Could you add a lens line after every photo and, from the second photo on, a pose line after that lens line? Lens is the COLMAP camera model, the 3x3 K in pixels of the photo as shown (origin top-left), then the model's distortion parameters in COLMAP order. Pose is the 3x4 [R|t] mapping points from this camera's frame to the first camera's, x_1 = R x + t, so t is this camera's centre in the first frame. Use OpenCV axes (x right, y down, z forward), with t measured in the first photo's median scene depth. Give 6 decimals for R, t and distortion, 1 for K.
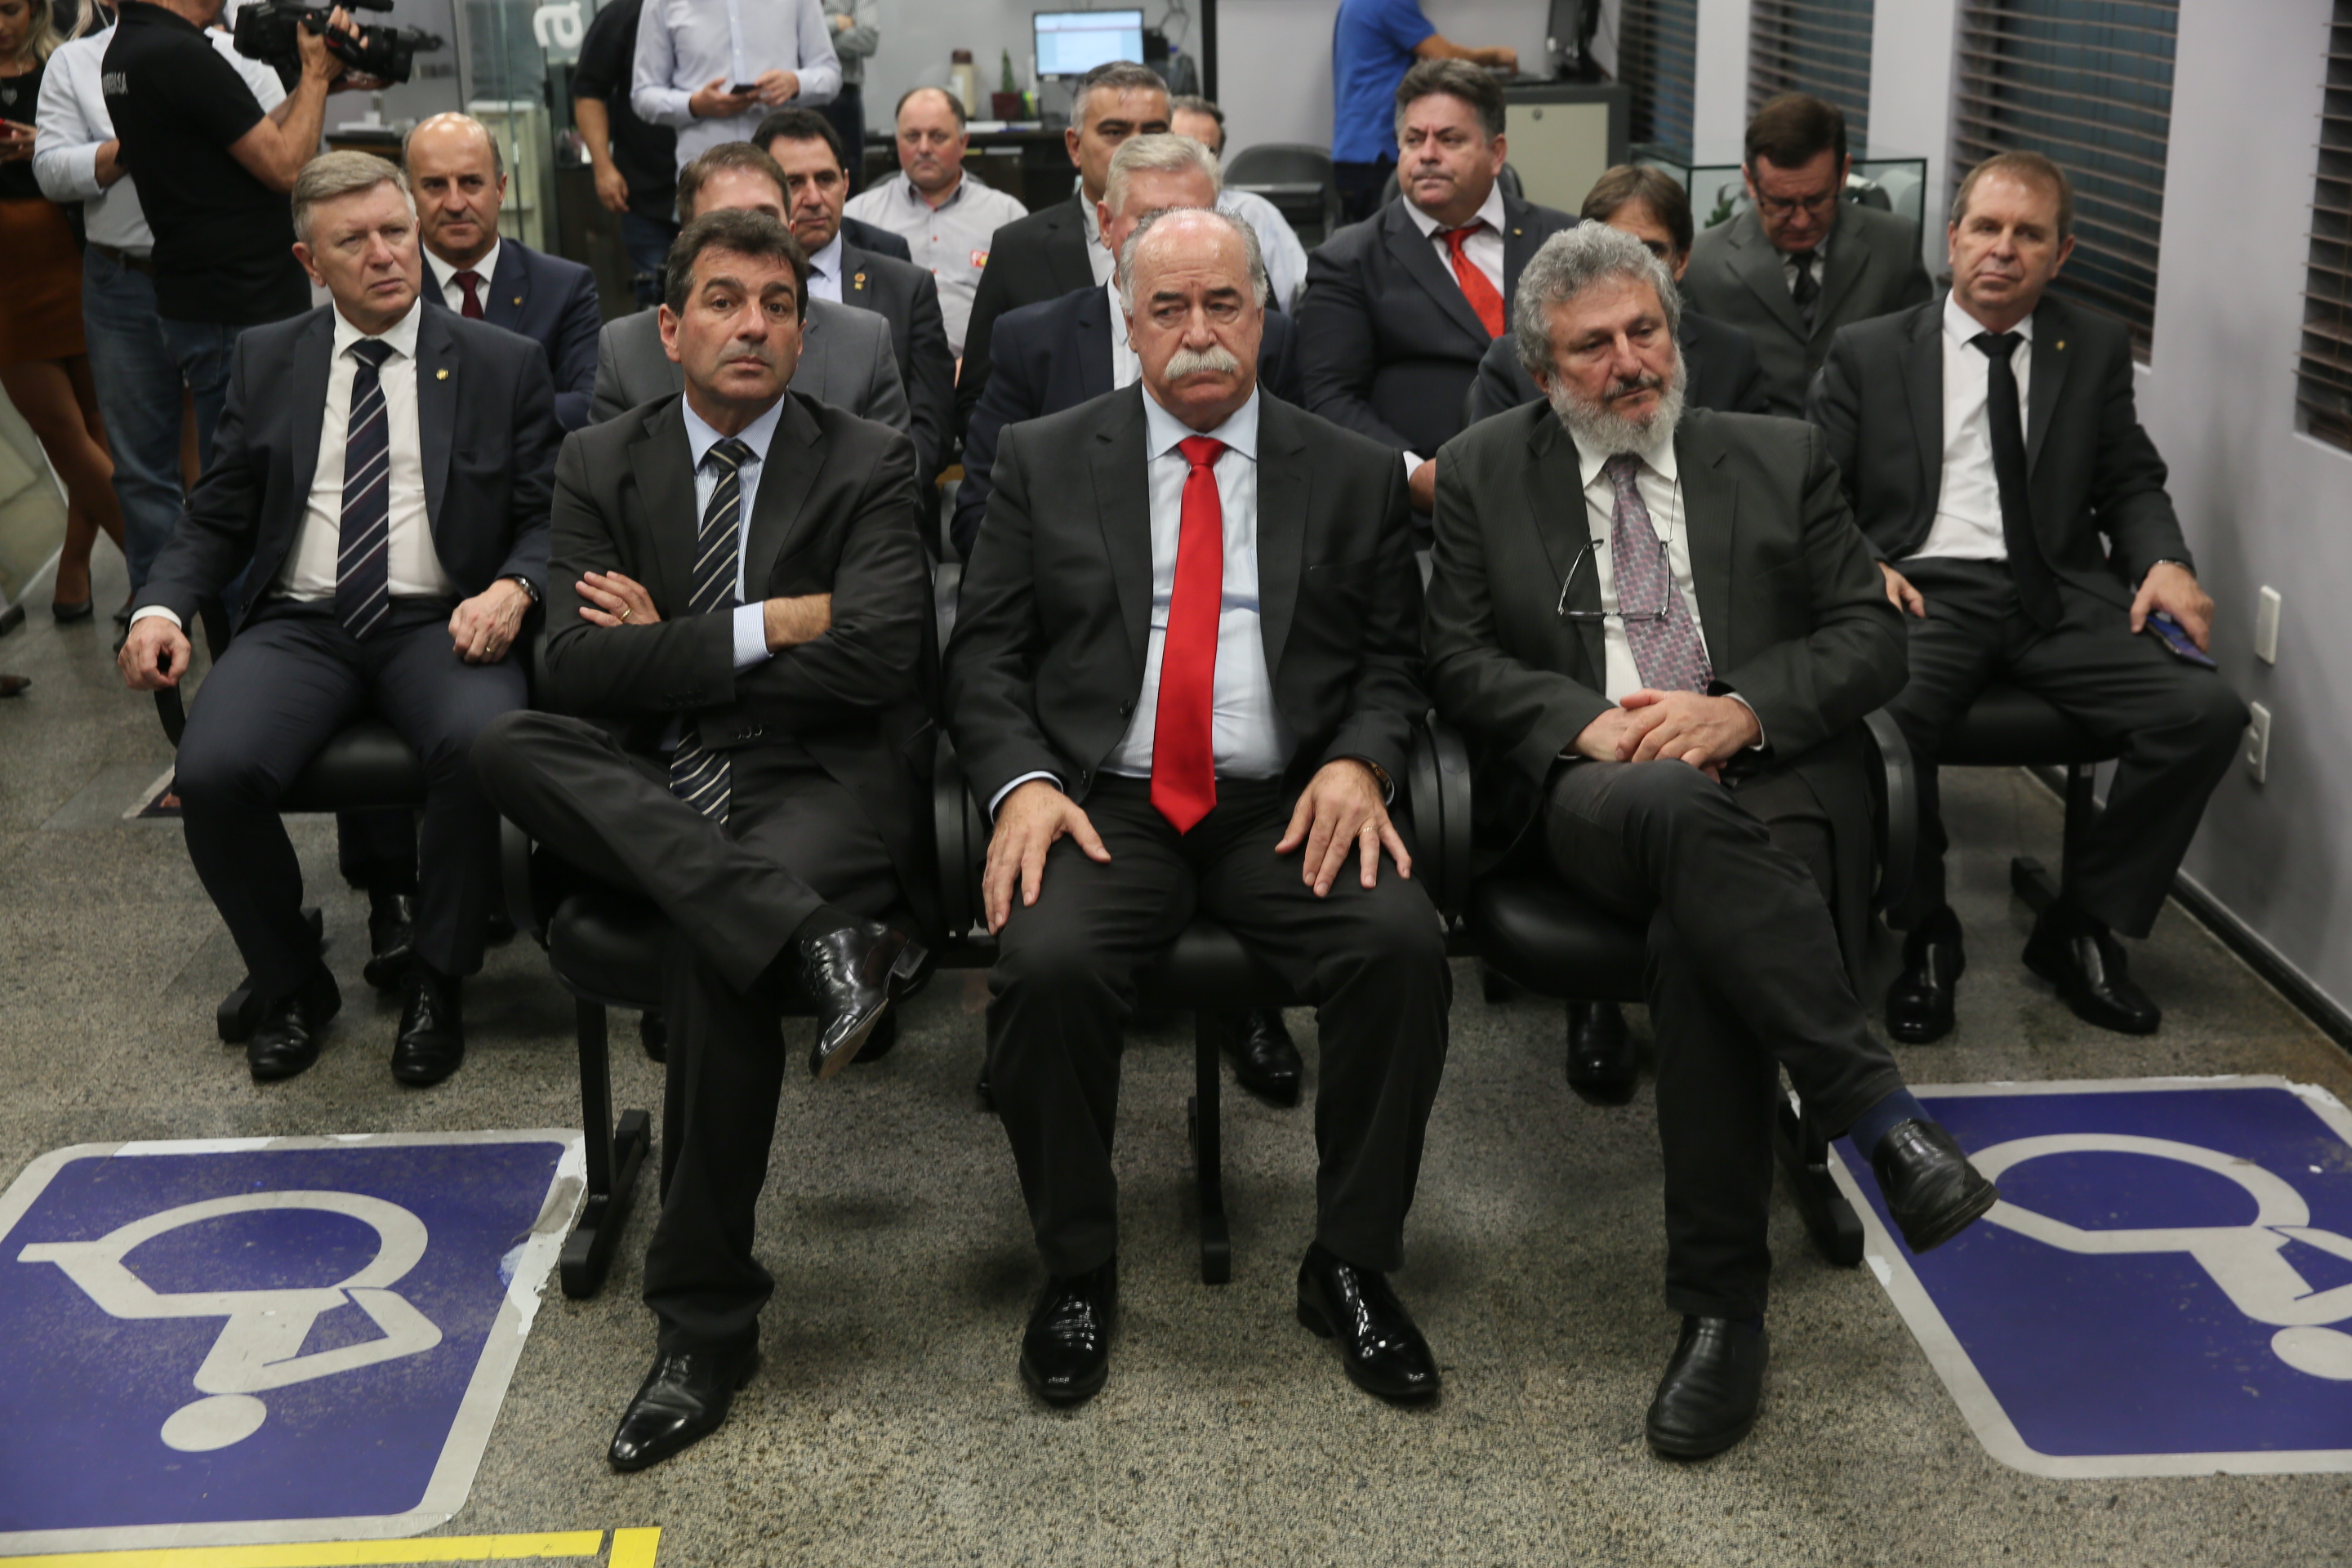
lens RADIAL K [[3161.8, 0, 1163.9], [0, 3161.8, 788.5], [0, 0, 1]] dist [0.086692, 0.000000]
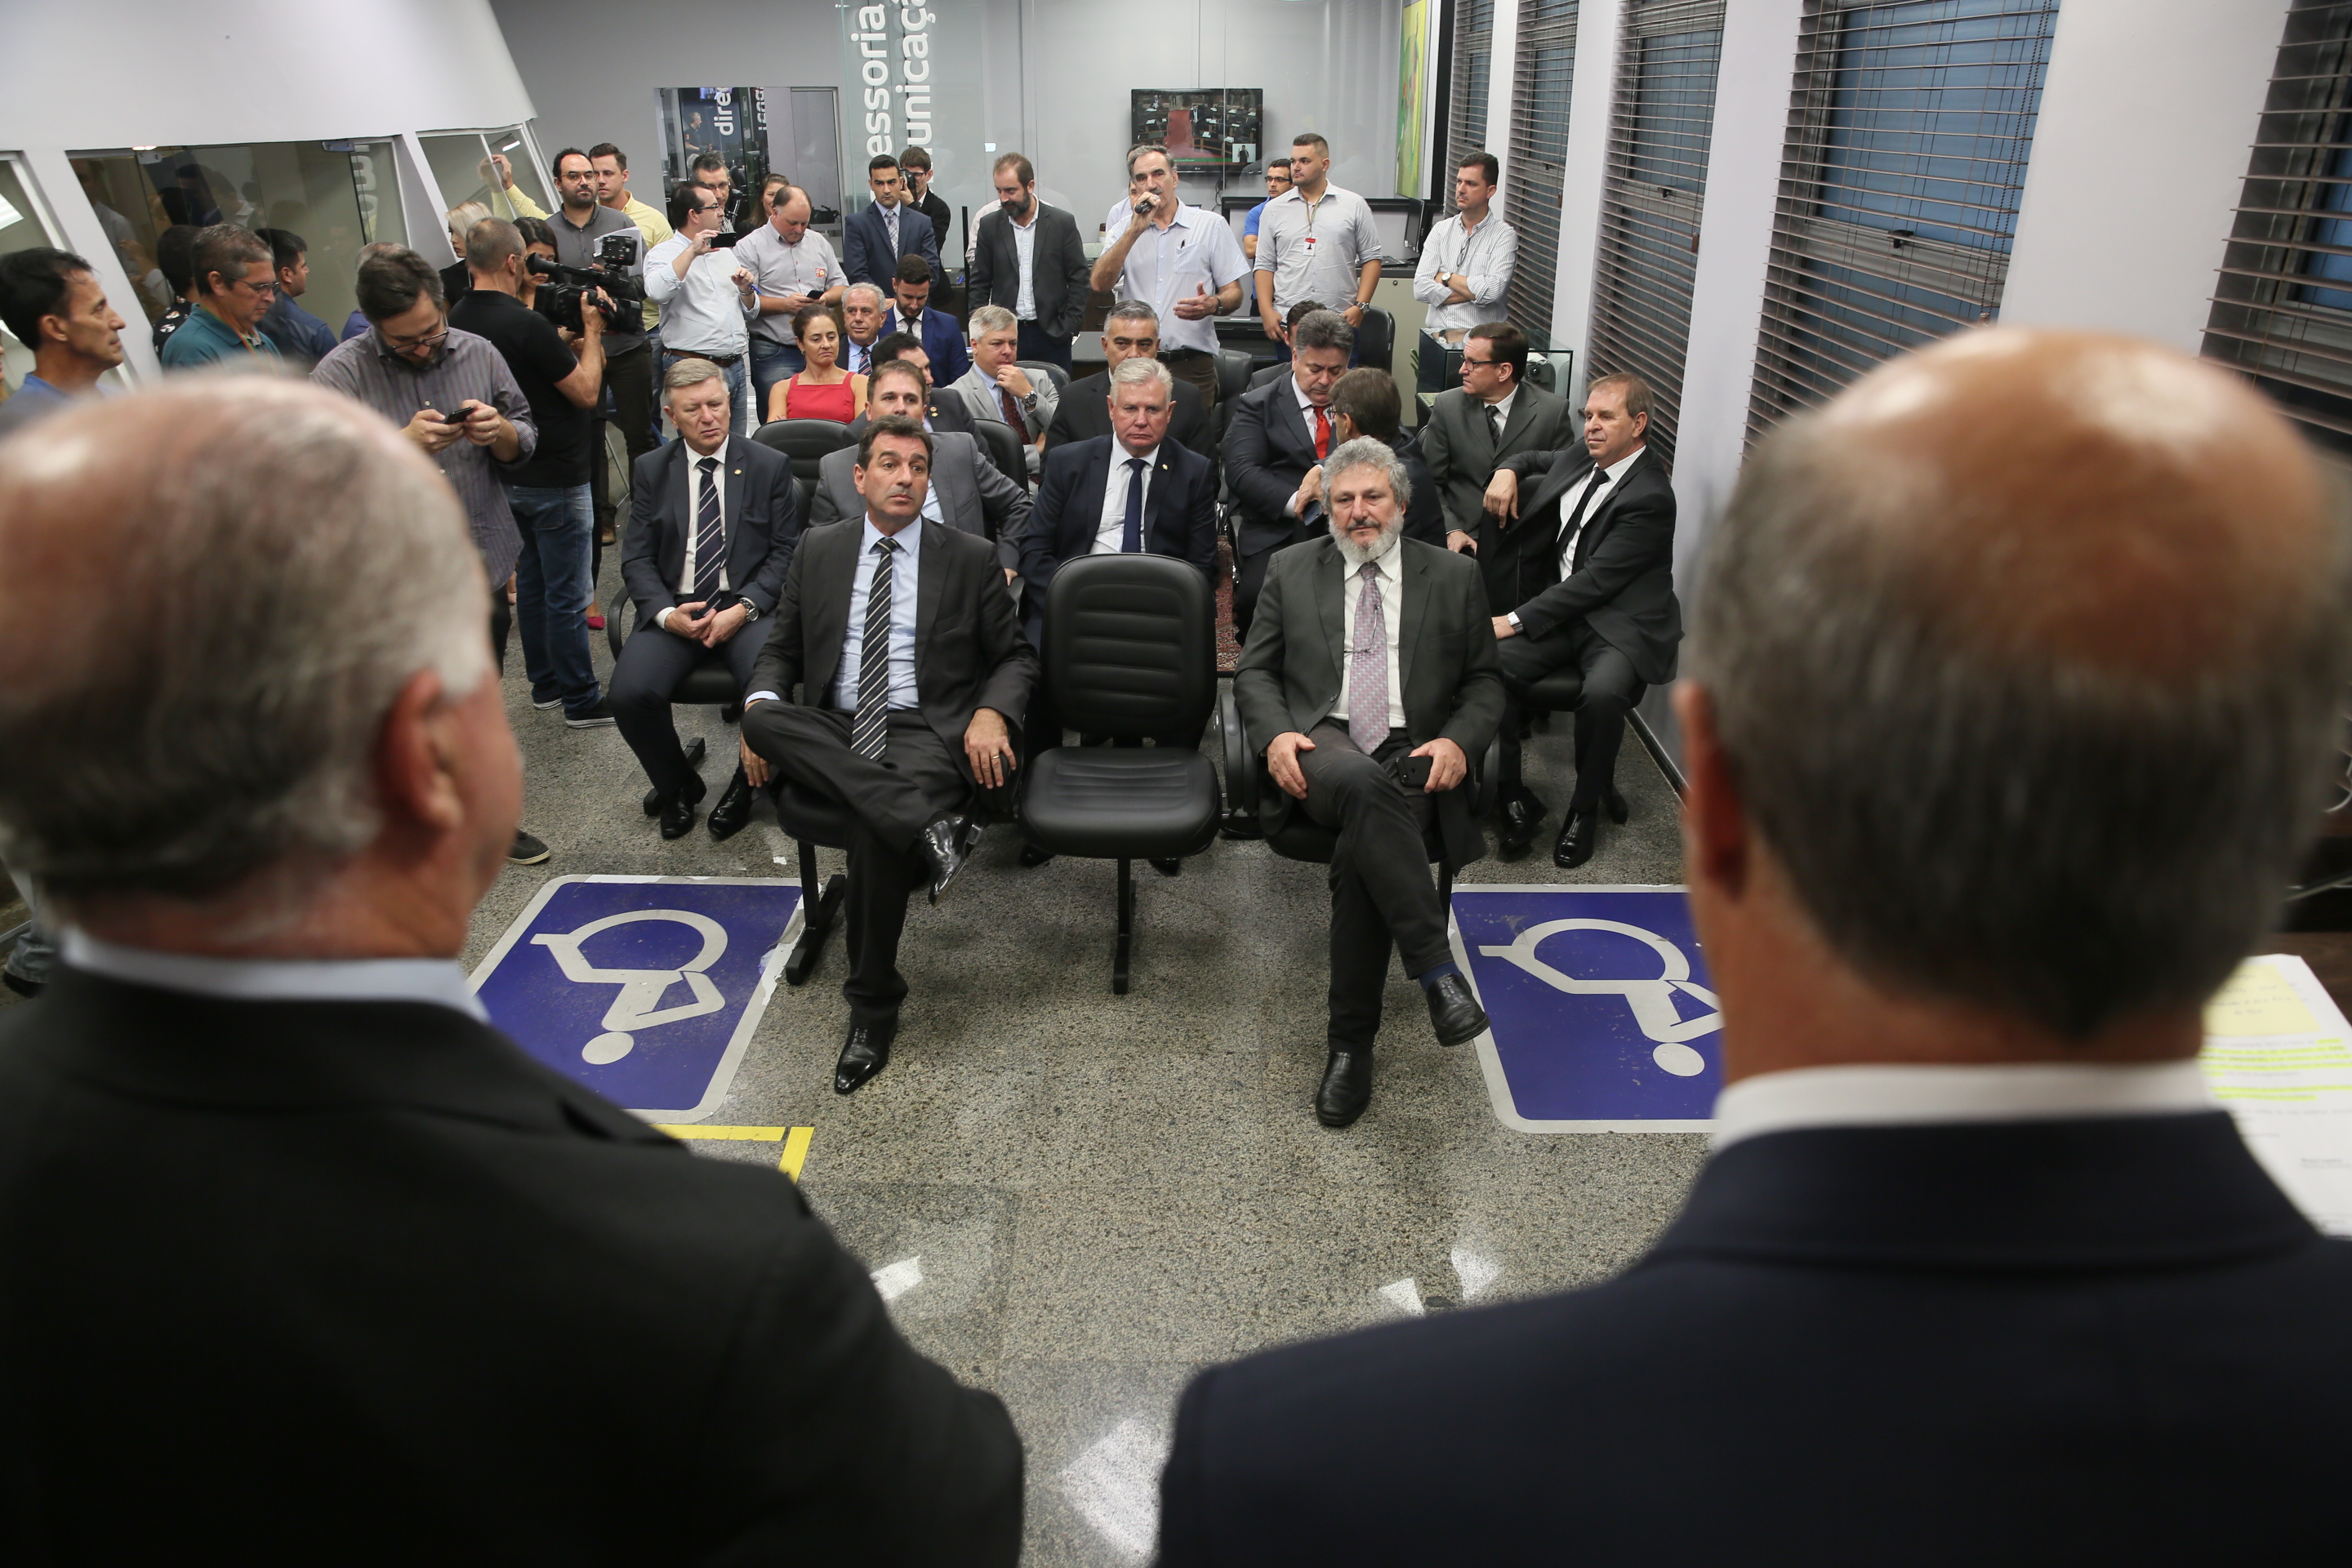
lens RADIAL K [[1612.0, 0, 1163.7], [0, 1612.0, 768.4], [0, 0, 1]] dist [-0.079878, 0.046166]
pose [[0.998324, 0.039868, -0.041945, 0.077727], [-0.034137, 0.990998, 0.129453, -0.106130], [0.046728, -0.127804, 0.990698, 0.046102]]
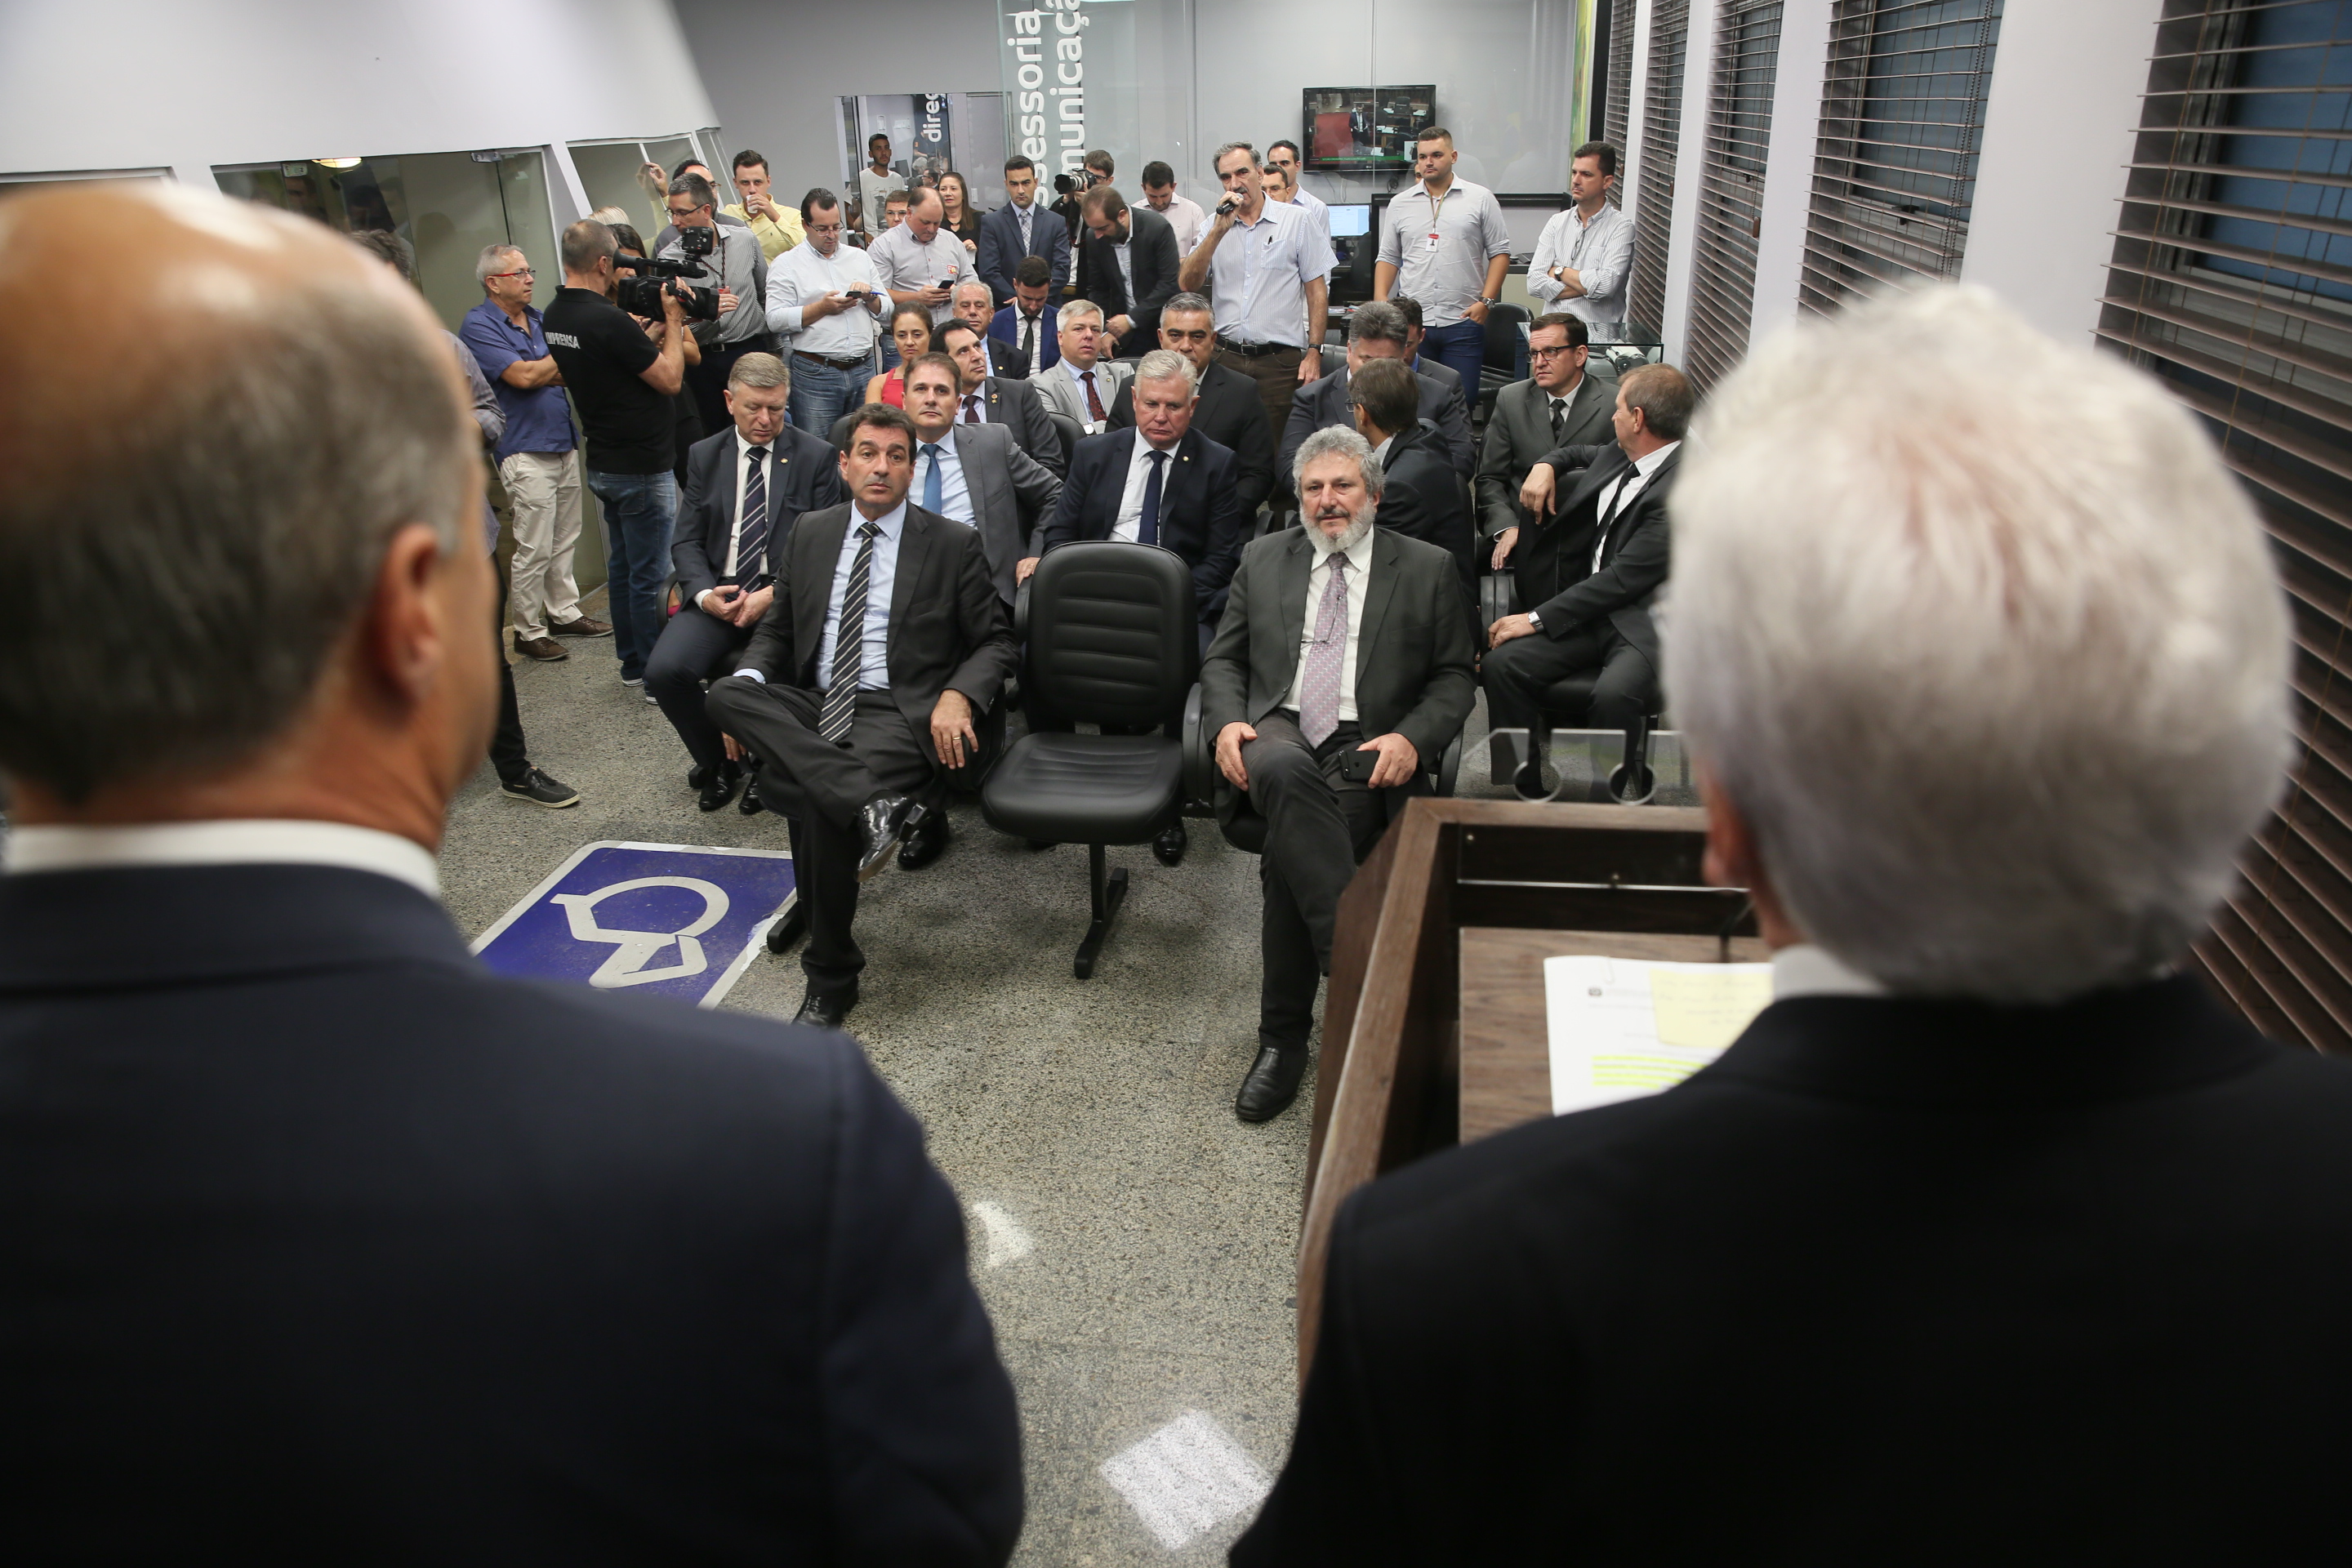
lens RADIAL K [[1612.0, 0, 1172.4], [0, 1612.0, 763.6], [0, 0, 1]] dist [-0.079878, 0.046166]
pose [[0.979699, 0.073460, -0.186528, 0.241850], [-0.049459, 0.990251, 0.130217, -0.103793], [0.194276, -0.118349, 0.973782, 0.064800]]
